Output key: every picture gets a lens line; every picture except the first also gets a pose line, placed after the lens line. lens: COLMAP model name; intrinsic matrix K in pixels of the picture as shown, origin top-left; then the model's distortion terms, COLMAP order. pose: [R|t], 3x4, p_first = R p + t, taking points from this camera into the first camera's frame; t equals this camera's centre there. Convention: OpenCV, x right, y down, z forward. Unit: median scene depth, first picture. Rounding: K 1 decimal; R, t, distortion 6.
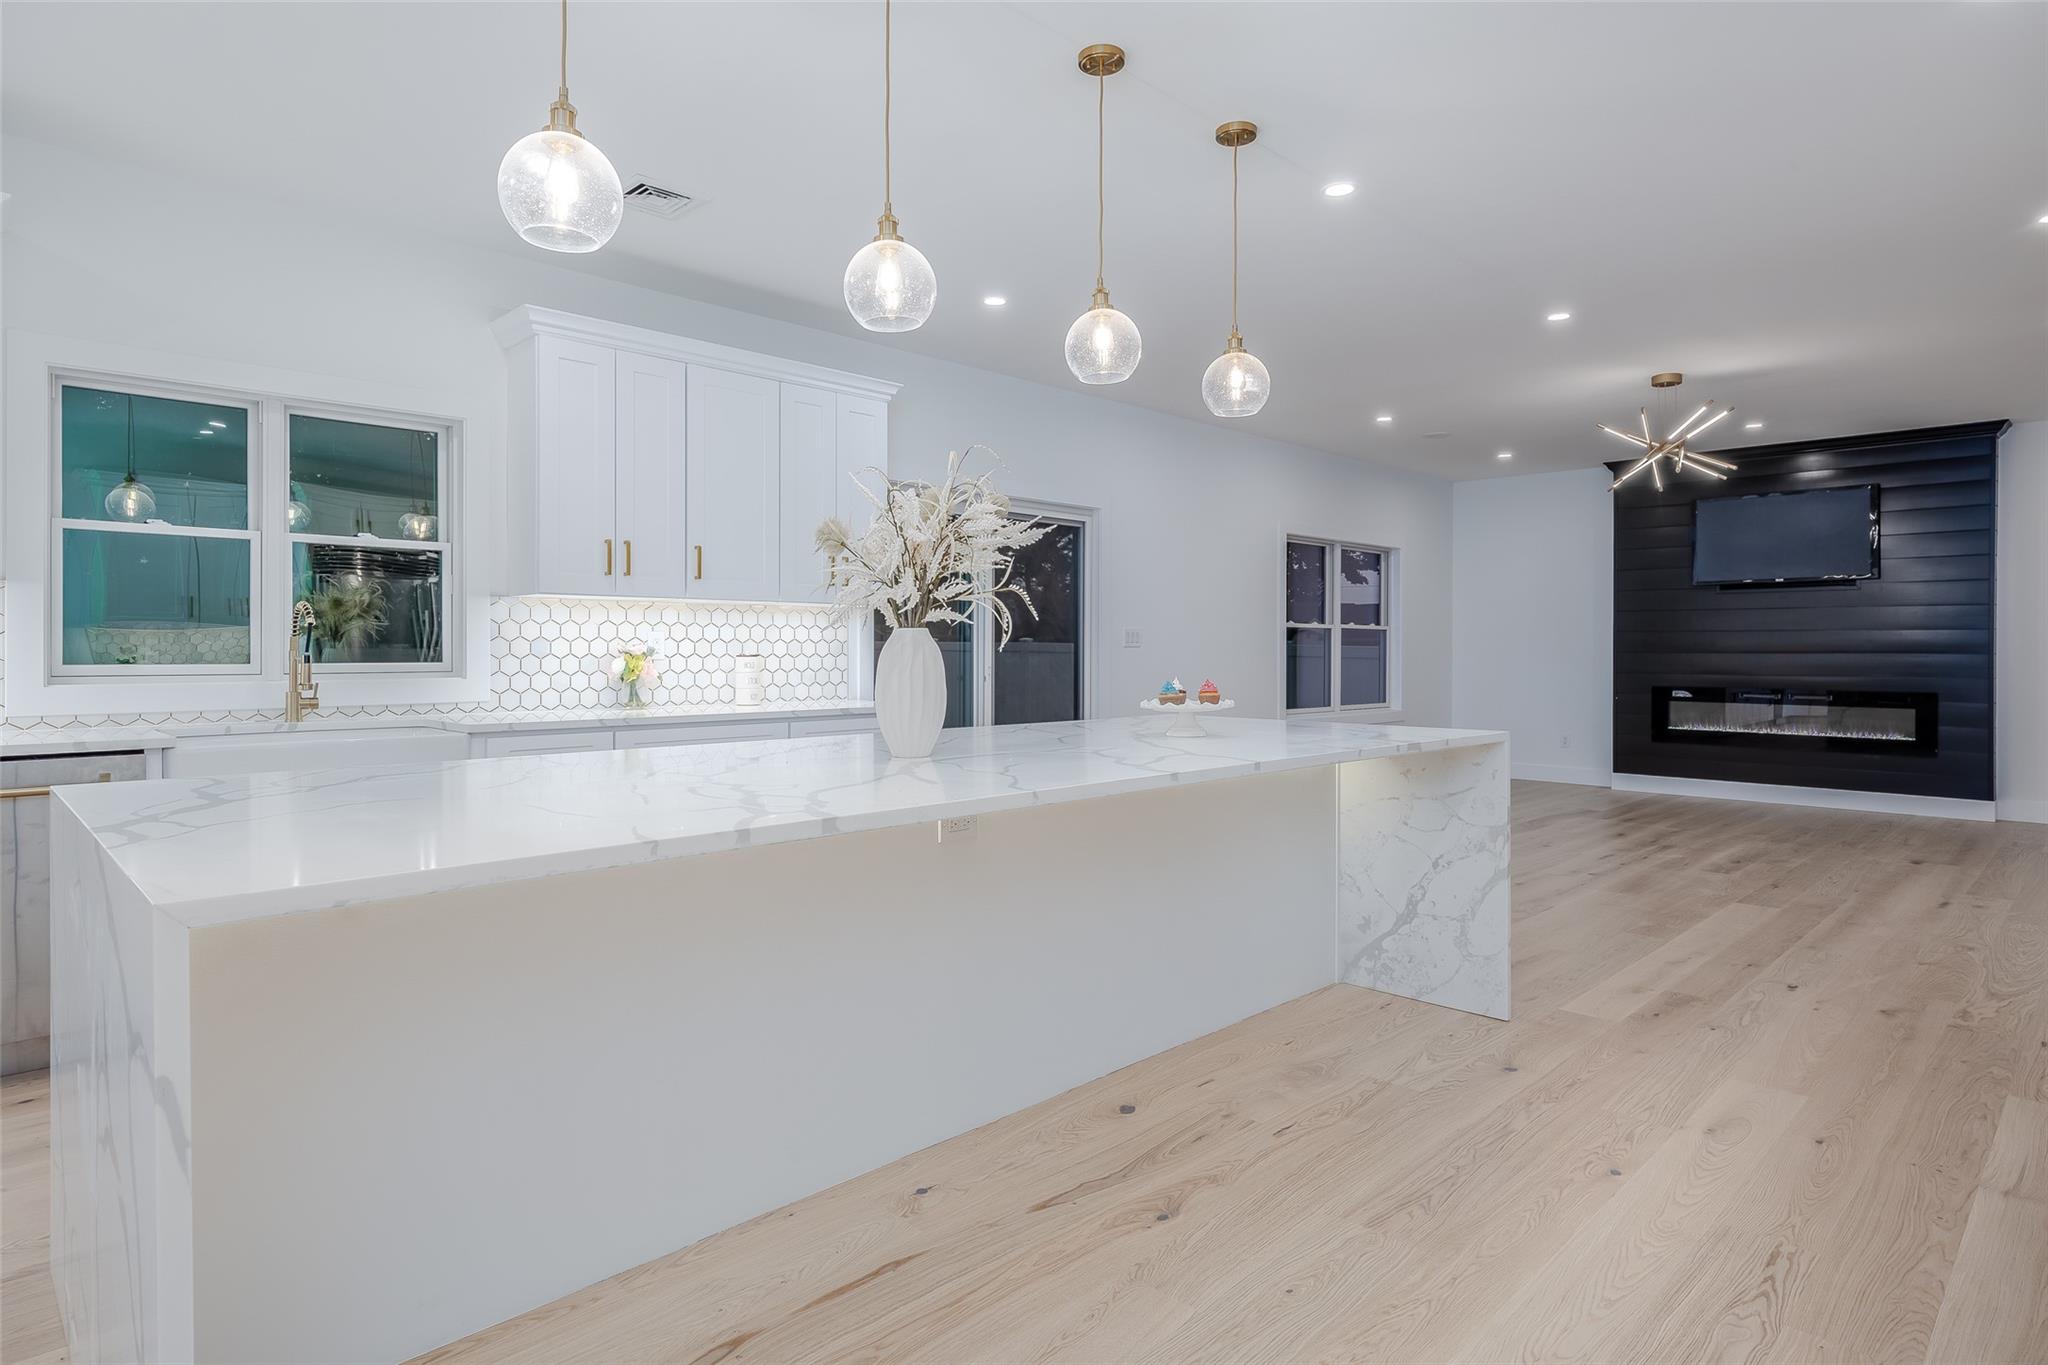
lens RADIAL K [[1114.3, 0, 1017.4], [0, 1114.3, 655.8], [0, 0, 1]] dist [0.000029, -0.000811]
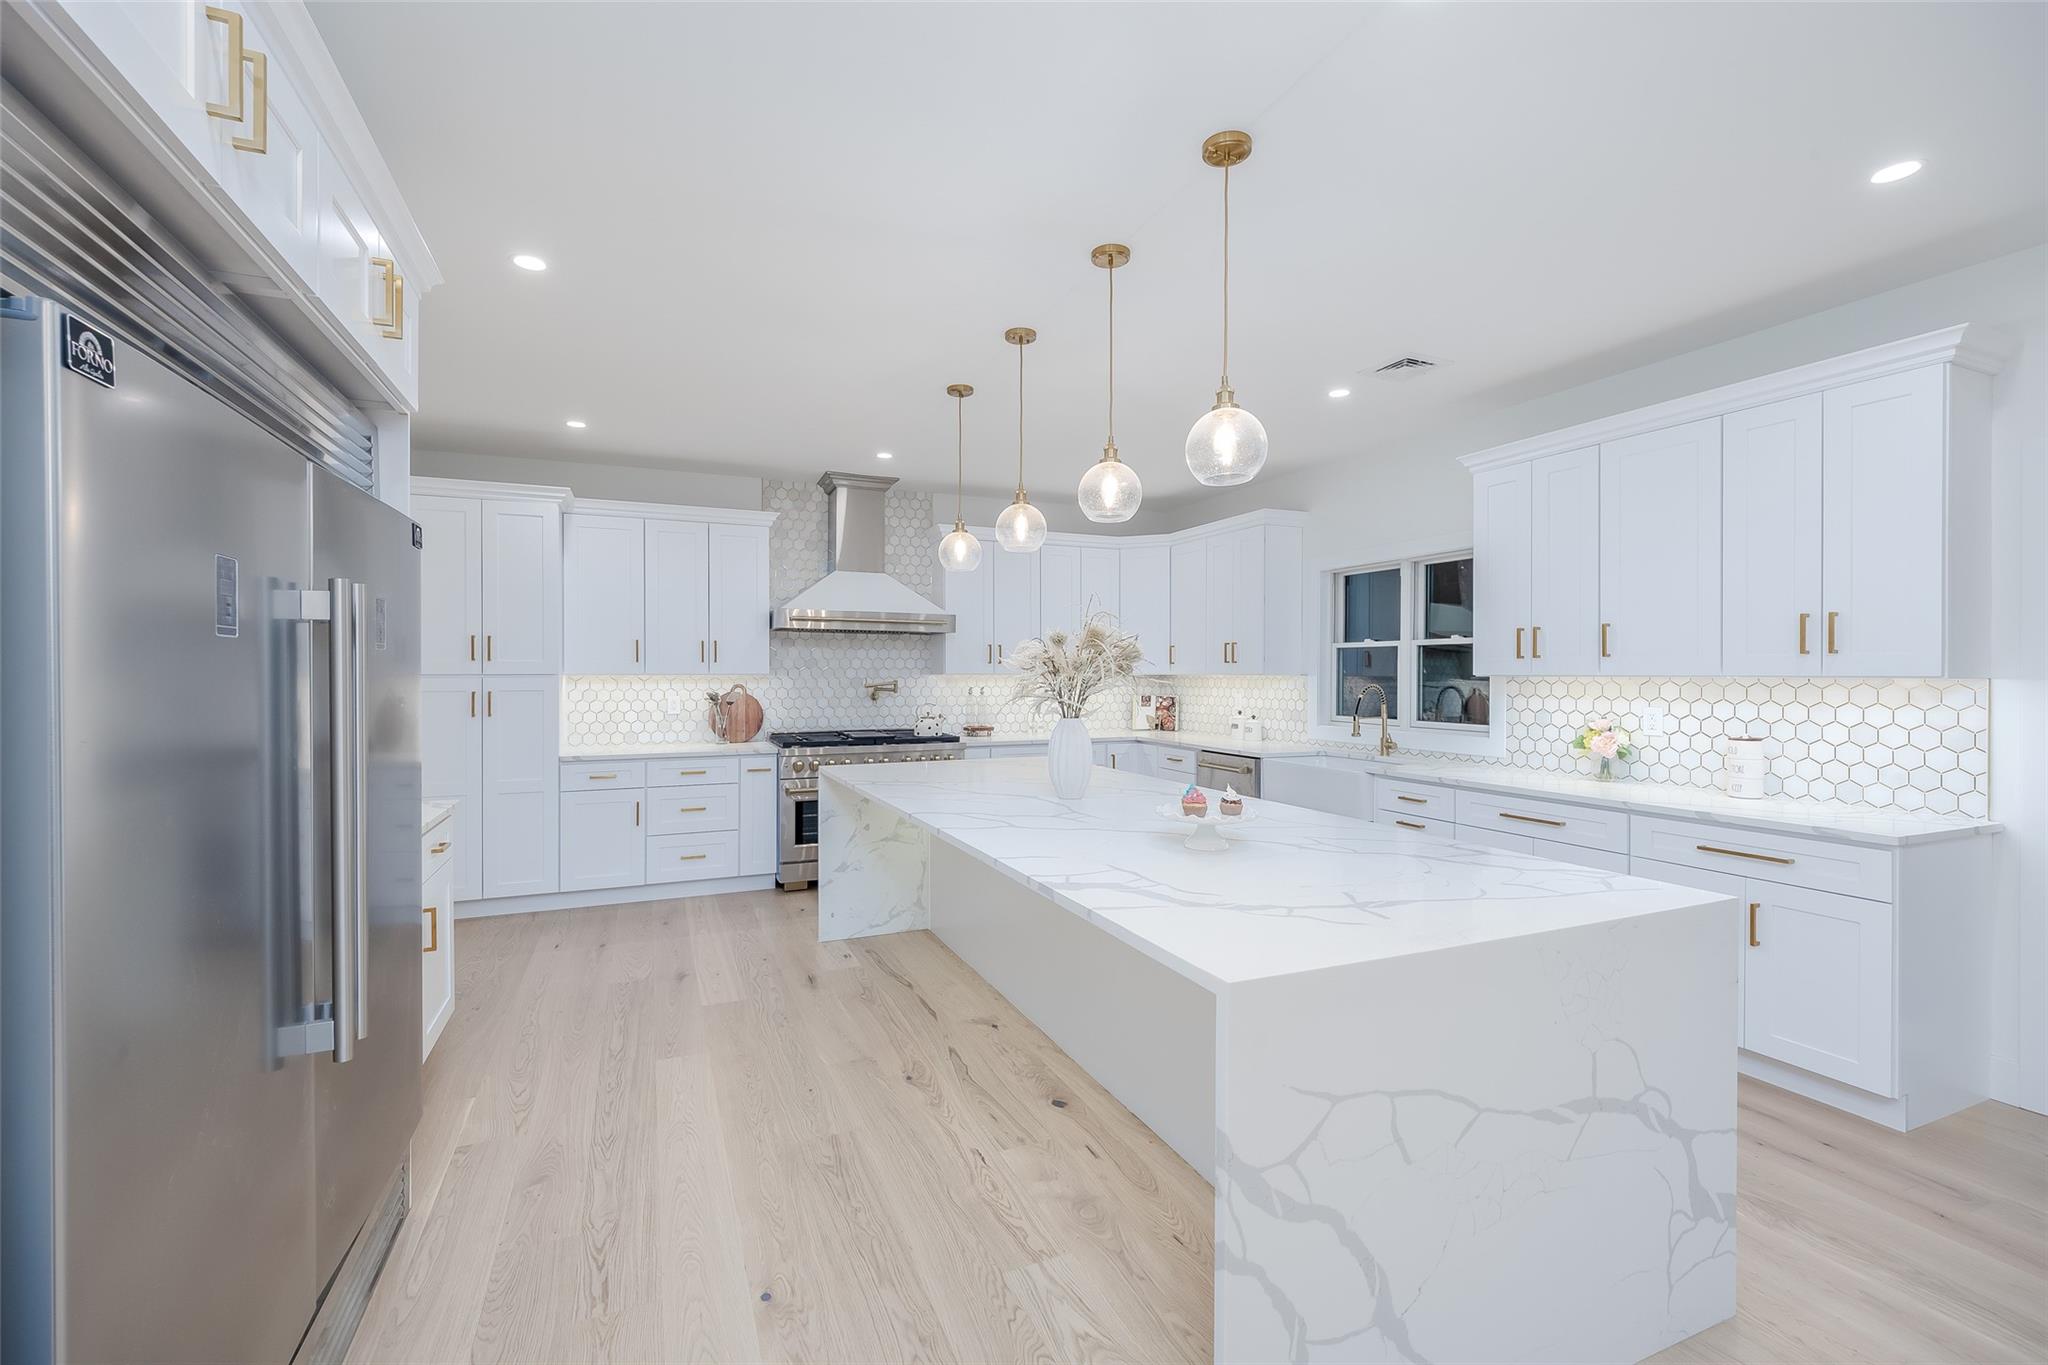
lens RADIAL K [[861.9, 0, 1024.0], [0, 861.9, 682.5], [0, 0, 1]] dist [0.001018, -0.000123]
pose [[-0.355058, 0.010600, -0.934784, 0.645043], [-0.005165, 0.999898, 0.013300, -0.055744], [0.934830, 0.009550, -0.354967, 0.816890]]
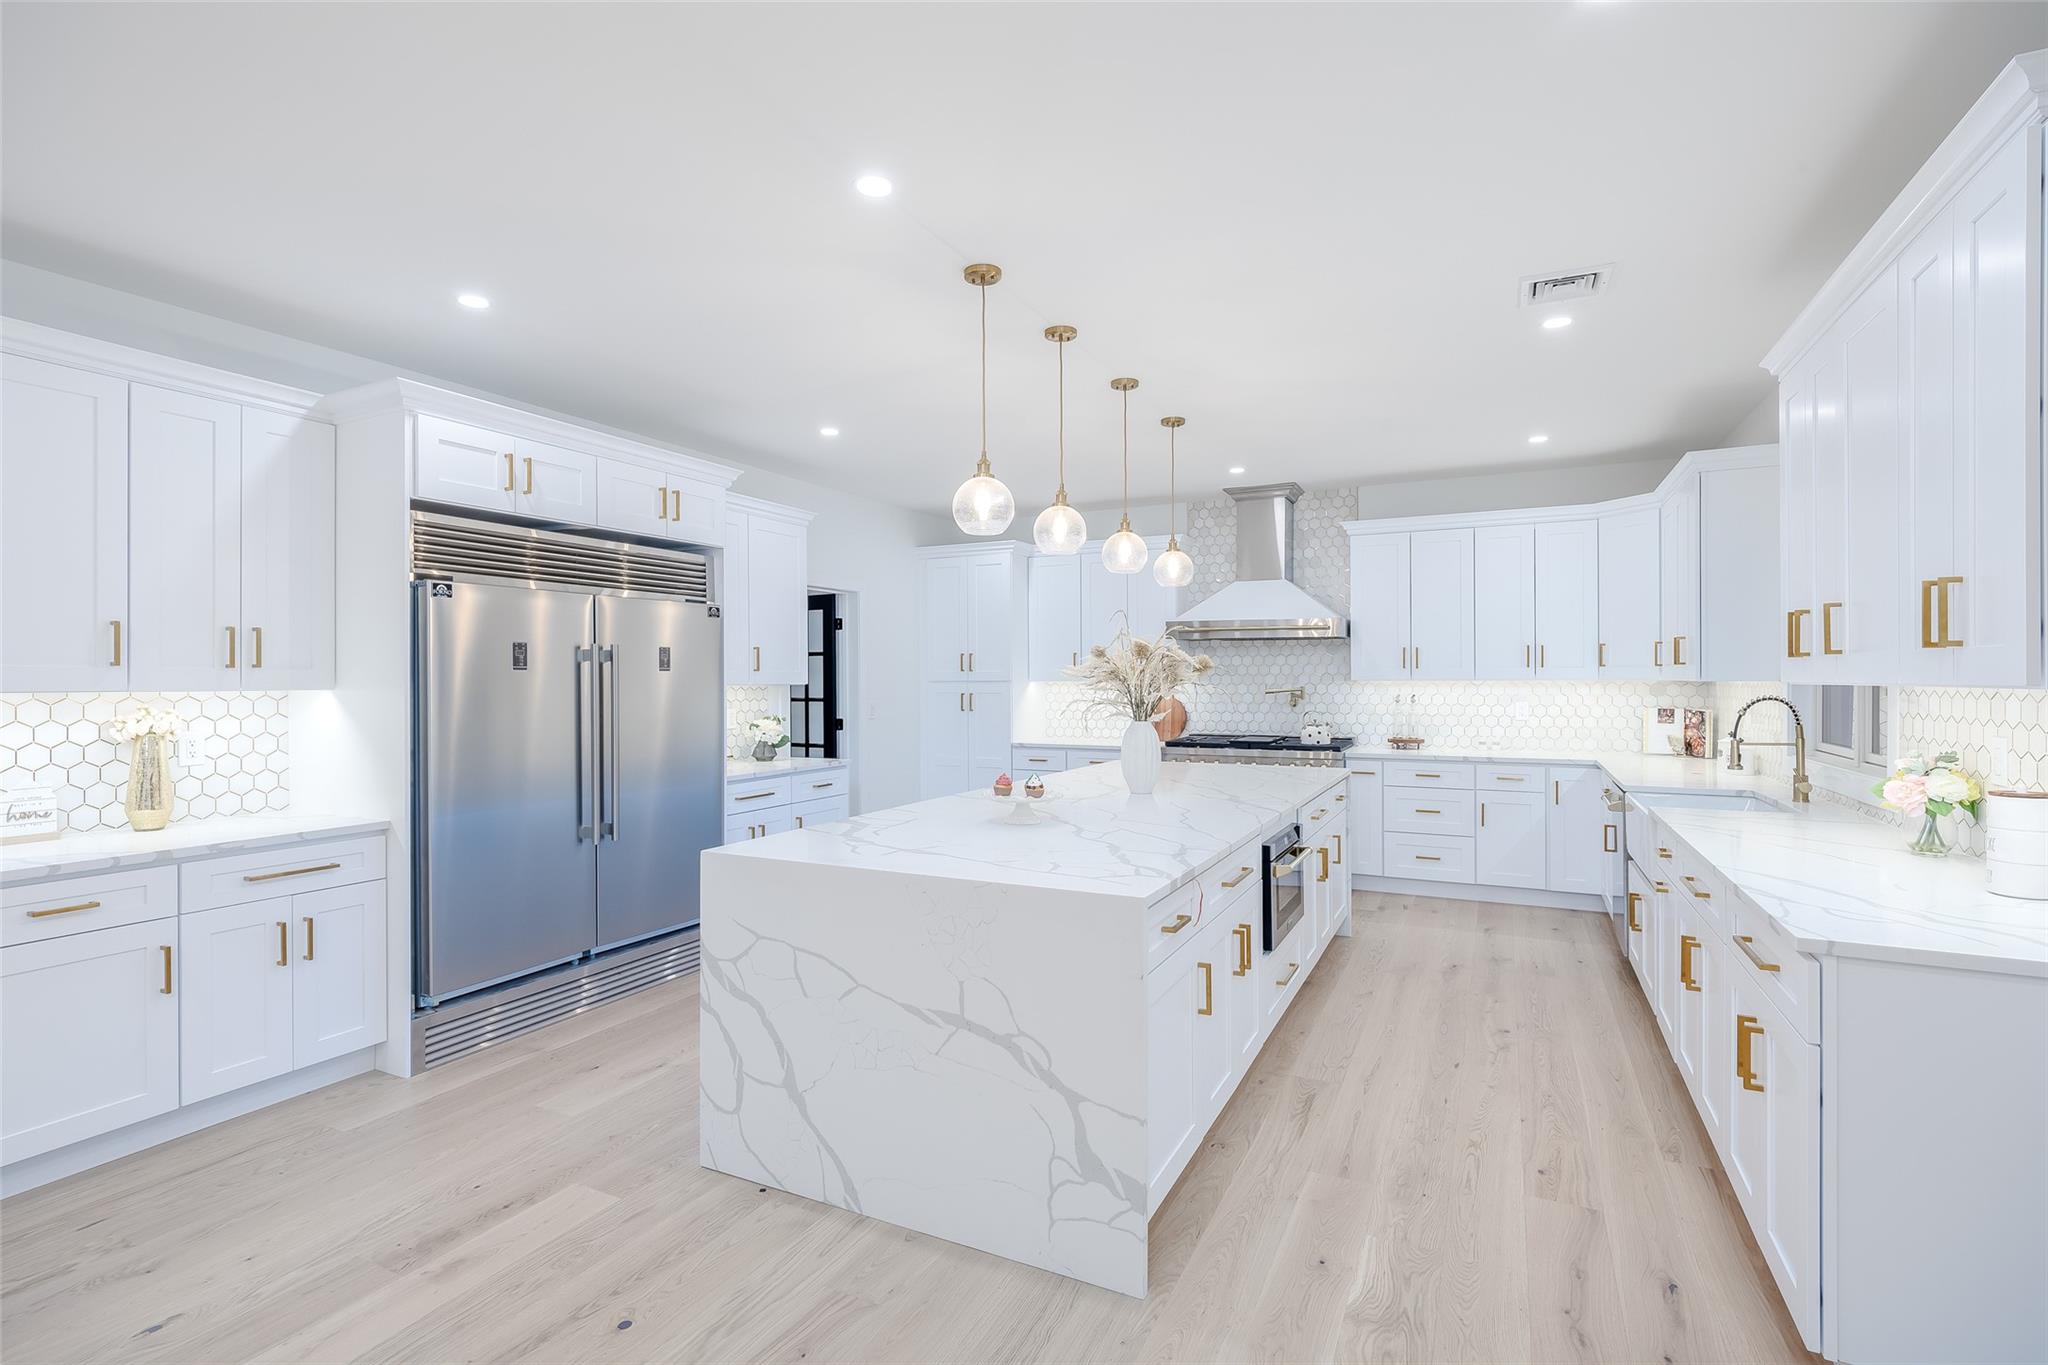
lens RADIAL K [[970.4, 0, 1012.9], [0, 970.4, 677.5], [0, 0, 1]] dist [0.003579, -0.000679]
pose [[-0.945881, 0.003061, -0.324498, 0.356567], [0.002026, 0.999992, 0.003525, -0.060265], [0.324506, 0.002677, -0.945880, 1.427073]]
